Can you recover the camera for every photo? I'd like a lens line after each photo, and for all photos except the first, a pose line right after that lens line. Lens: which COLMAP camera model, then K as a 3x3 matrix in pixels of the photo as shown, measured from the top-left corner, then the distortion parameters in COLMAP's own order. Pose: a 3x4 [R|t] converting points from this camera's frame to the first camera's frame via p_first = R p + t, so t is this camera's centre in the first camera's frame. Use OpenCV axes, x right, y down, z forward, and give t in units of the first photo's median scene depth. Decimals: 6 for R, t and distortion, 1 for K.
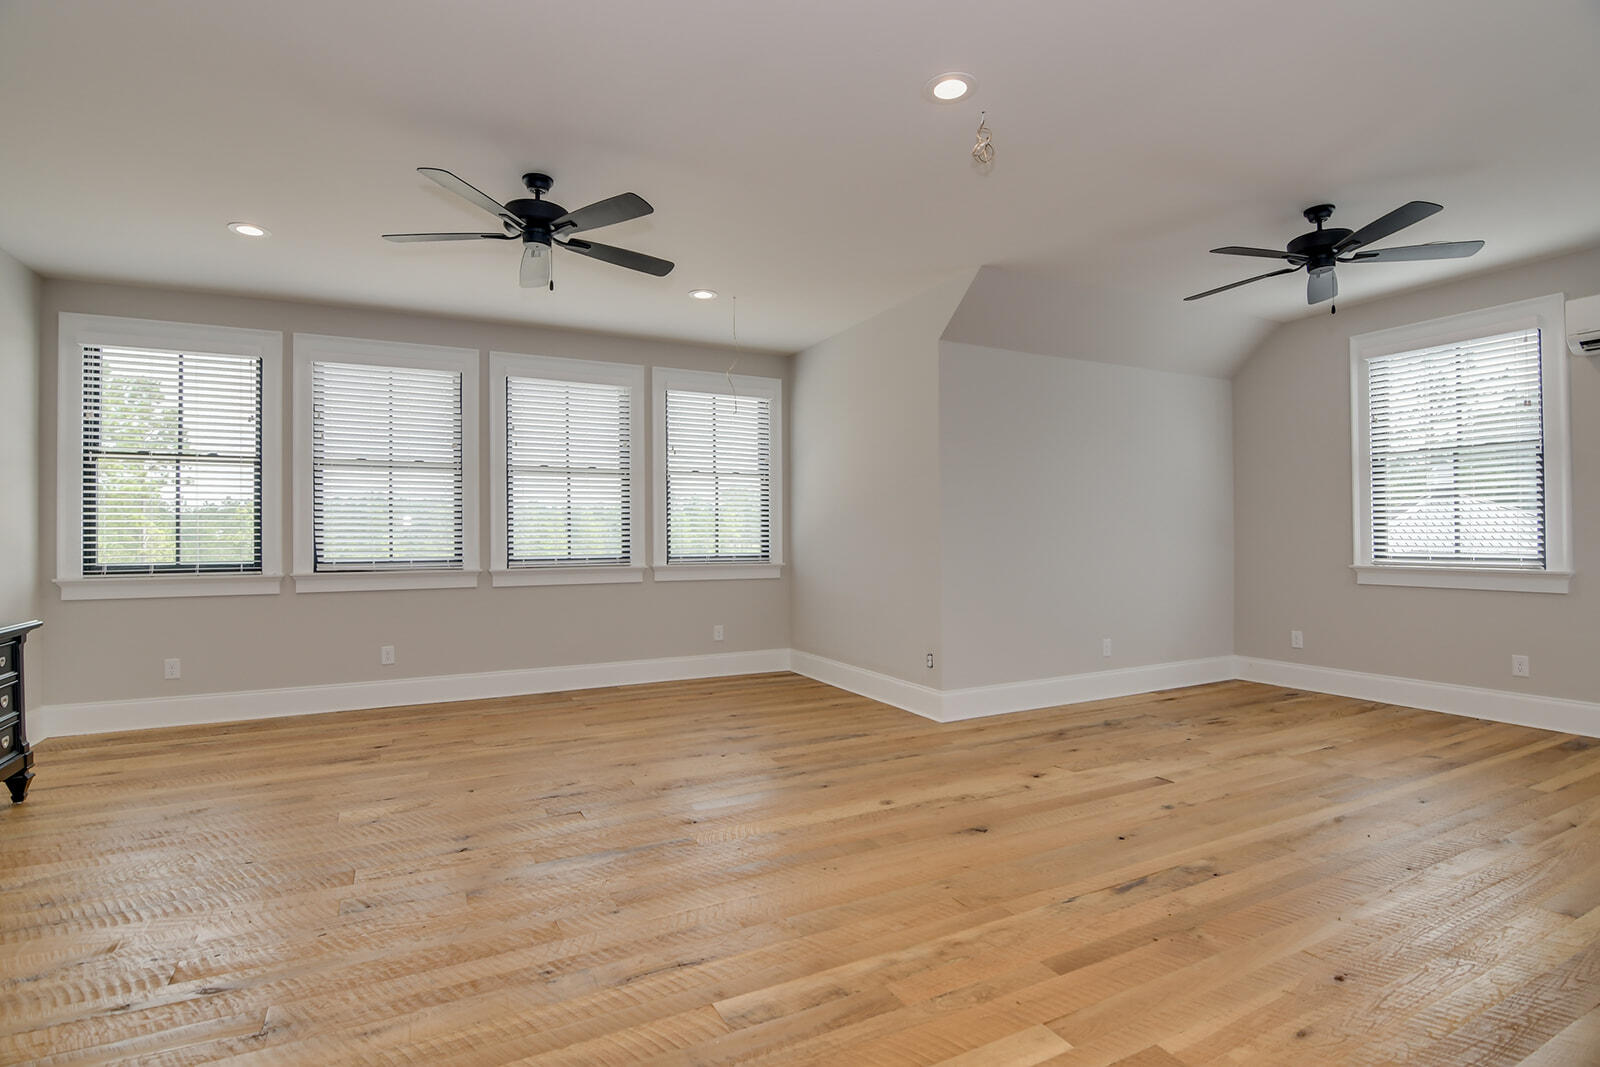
lens RADIAL K [[777.9, 0, 800.3], [0, 777.9, 538.8], [0, 0, 1]] dist [-0.001998, -0.002572]
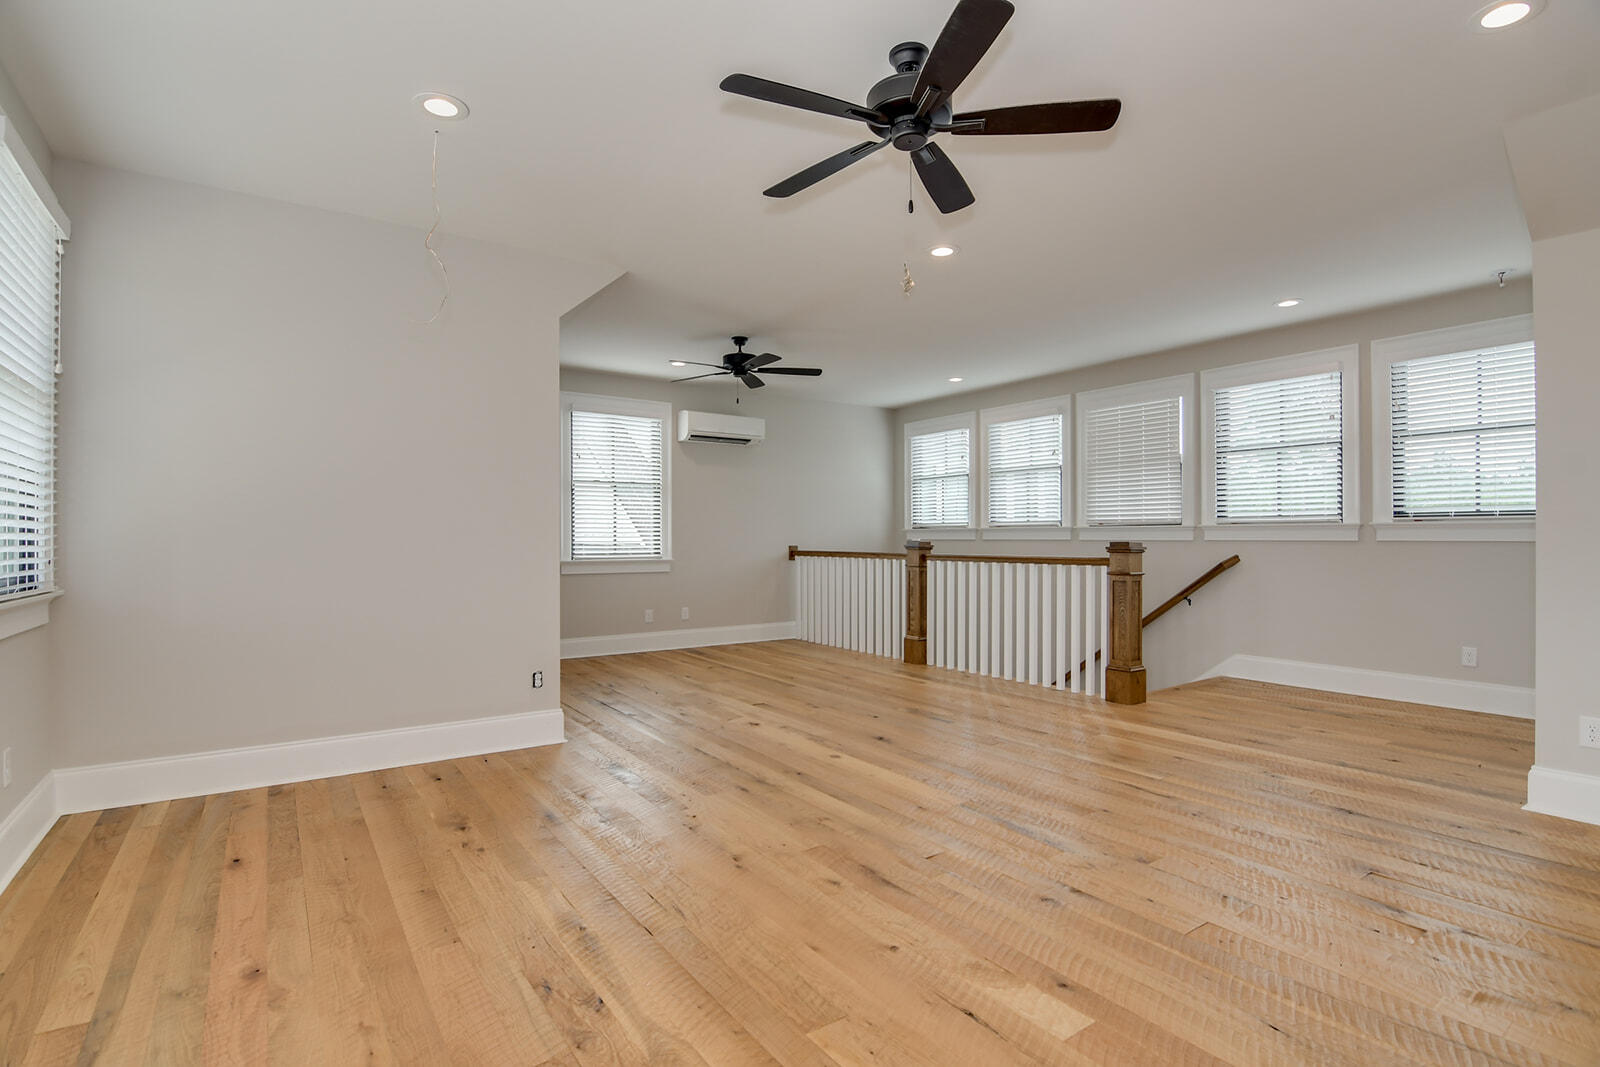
lens RADIAL K [[777.9, 0, 798.2], [0, 777.9, 530.6], [0, 0, 1]] dist [-0.001998, -0.002572]
pose [[-0.140685, 0.018920, 0.989874, -1.508743], [0.004432, 0.999819, -0.018481, 0.017117], [-0.990045, 0.001787, -0.140743, 1.717359]]
